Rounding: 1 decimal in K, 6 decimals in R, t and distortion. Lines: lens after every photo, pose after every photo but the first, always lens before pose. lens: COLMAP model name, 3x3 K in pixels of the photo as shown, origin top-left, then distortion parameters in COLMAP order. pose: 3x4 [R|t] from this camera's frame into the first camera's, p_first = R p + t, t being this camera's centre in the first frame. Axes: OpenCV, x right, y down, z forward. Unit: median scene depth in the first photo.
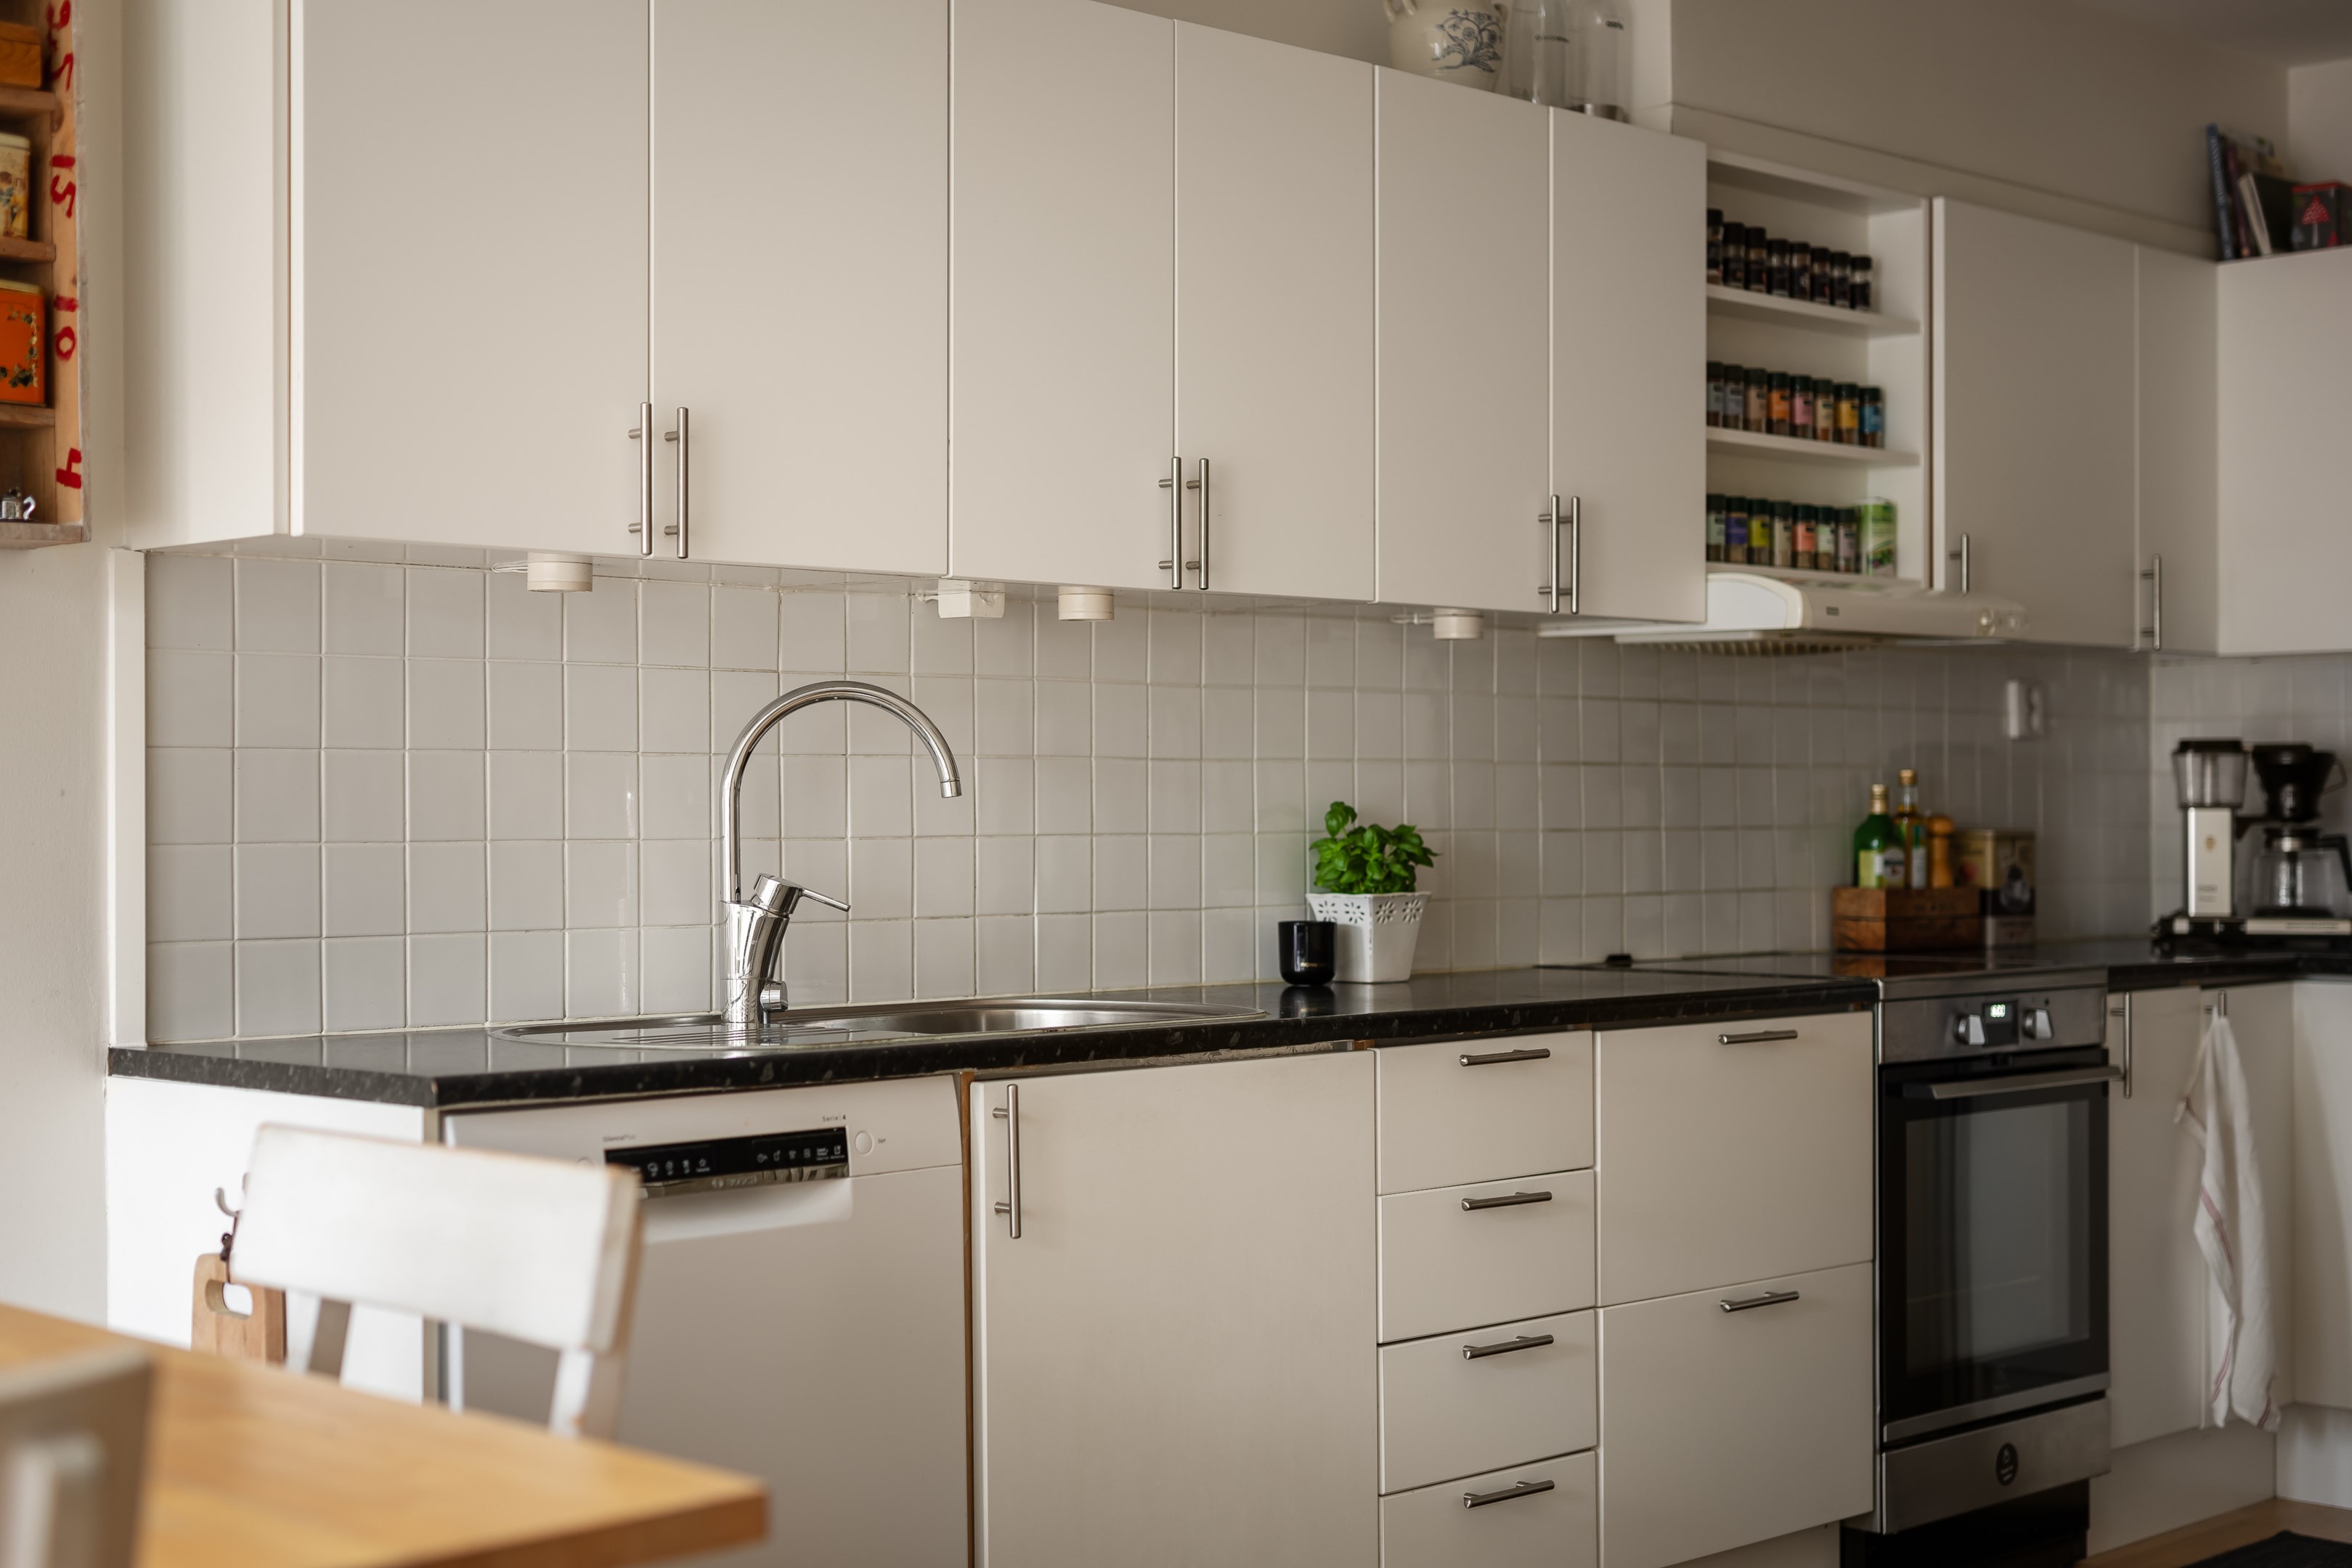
lens RADIAL K [[3272.2, 0, 1221.1], [0, 3272.2, 806.1], [0, 0, 1]] dist [0.002276, 0.048215]
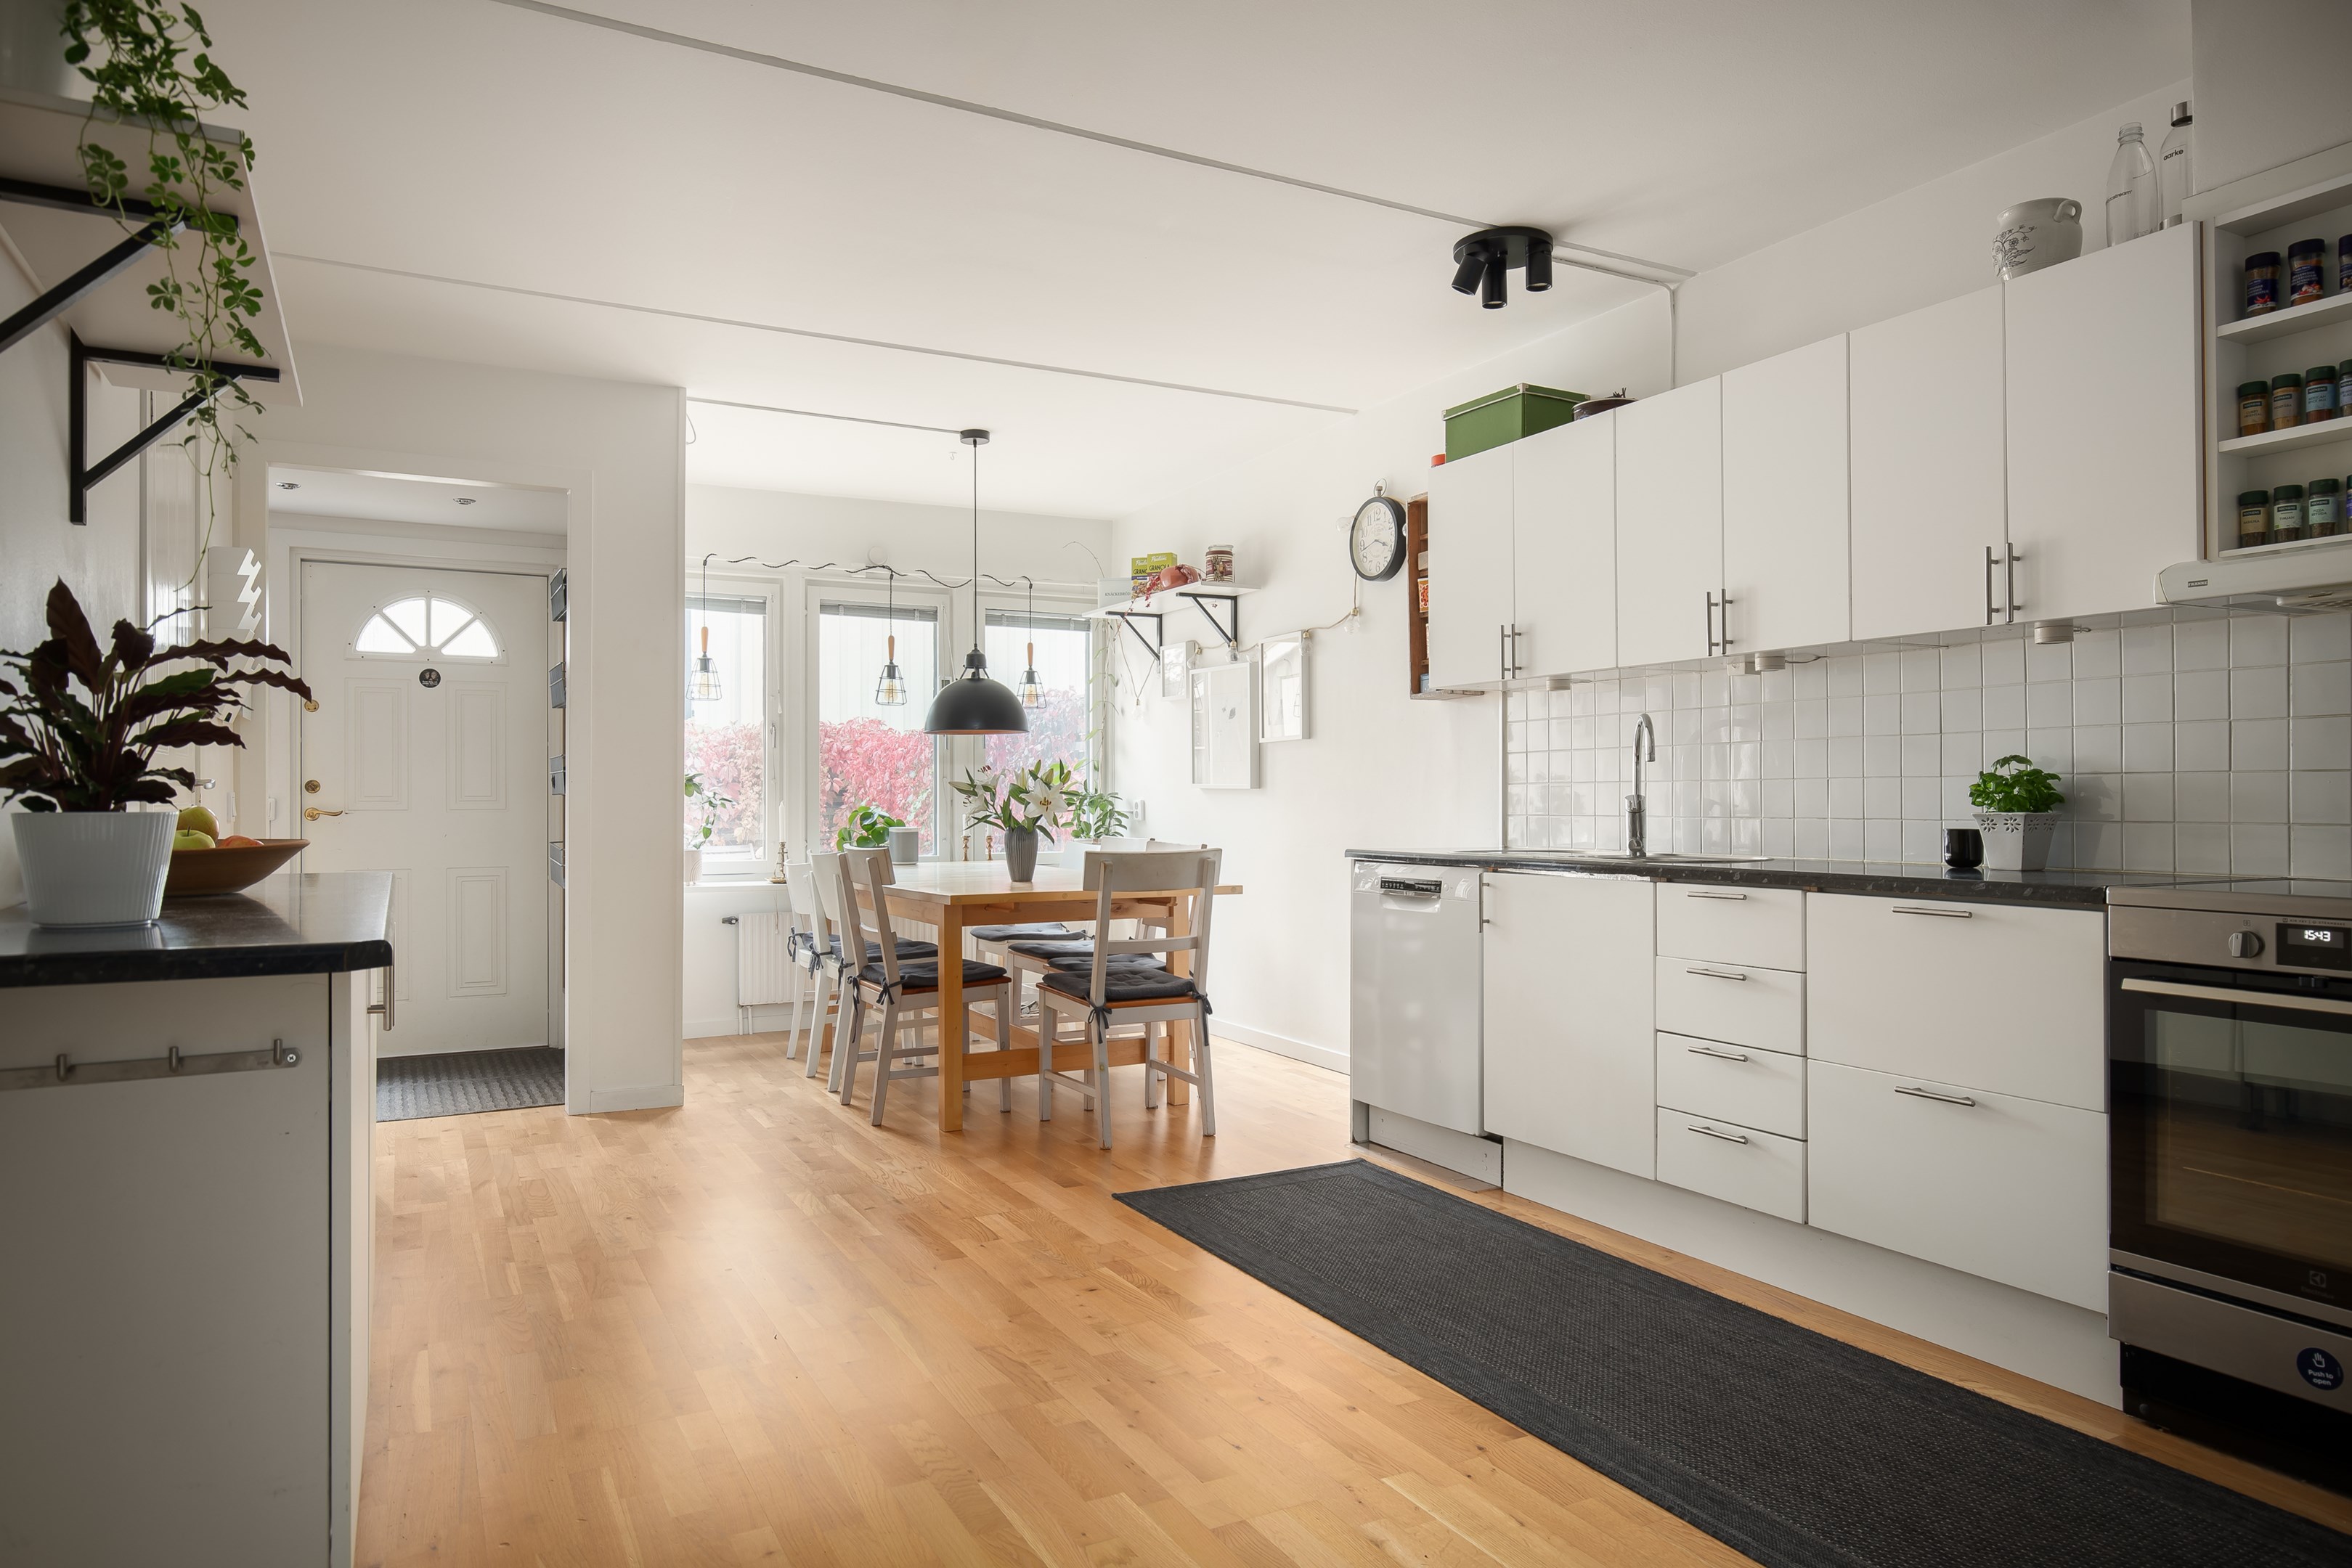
lens RADIAL K [[1444.4, 0, 1180.4], [0, 1444.4, 800.7], [0, 0, 1]] dist [-0.004867, 0.001312]
pose [[-0.288441, 0.004313, -0.957488, 0.817248], [0.003553, 0.999988, 0.003434, 0.016825], [0.957491, -0.002411, -0.288453, 0.816293]]
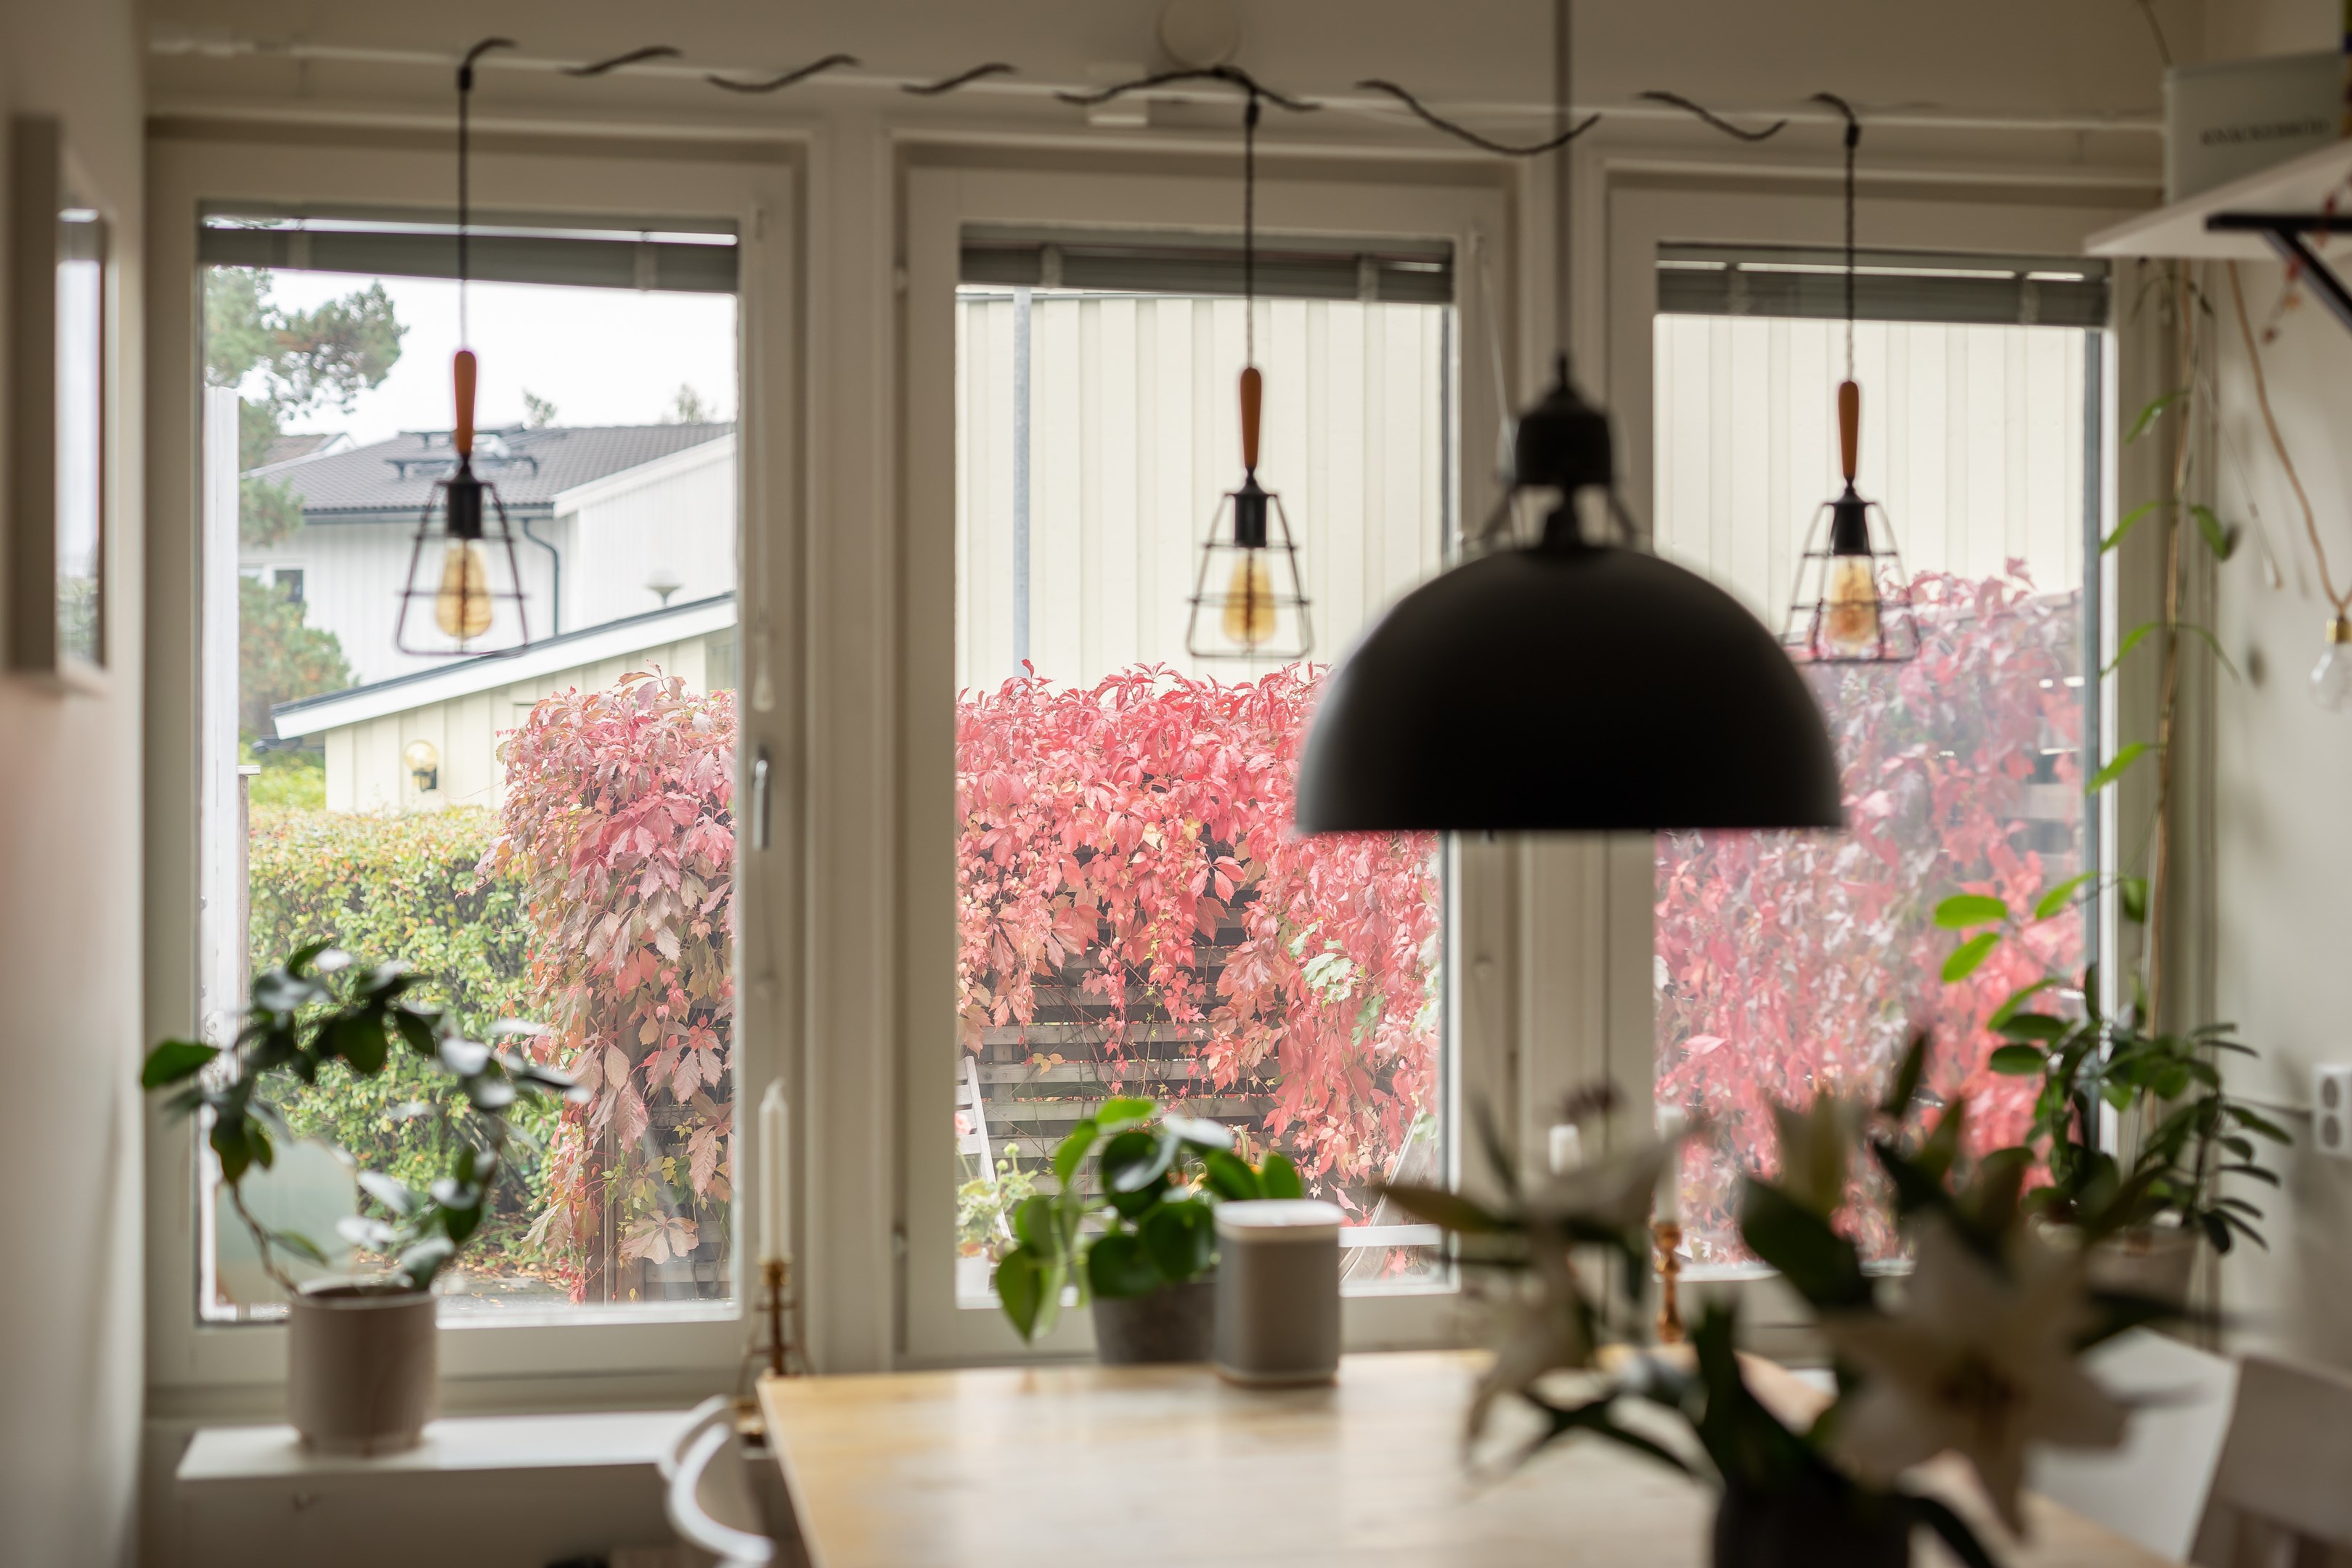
lens RADIAL K [[3272.2, 0, 1221.1], [0, 3272.2, 806.1], [0, 0, 1]] dist [0.002276, 0.048215]
pose [[-0.547573, 0.003851, -0.836749, 0.141073], [0.004873, 0.999987, 0.001413, -0.044133], [0.836743, -0.003304, -0.547585, 0.528023]]
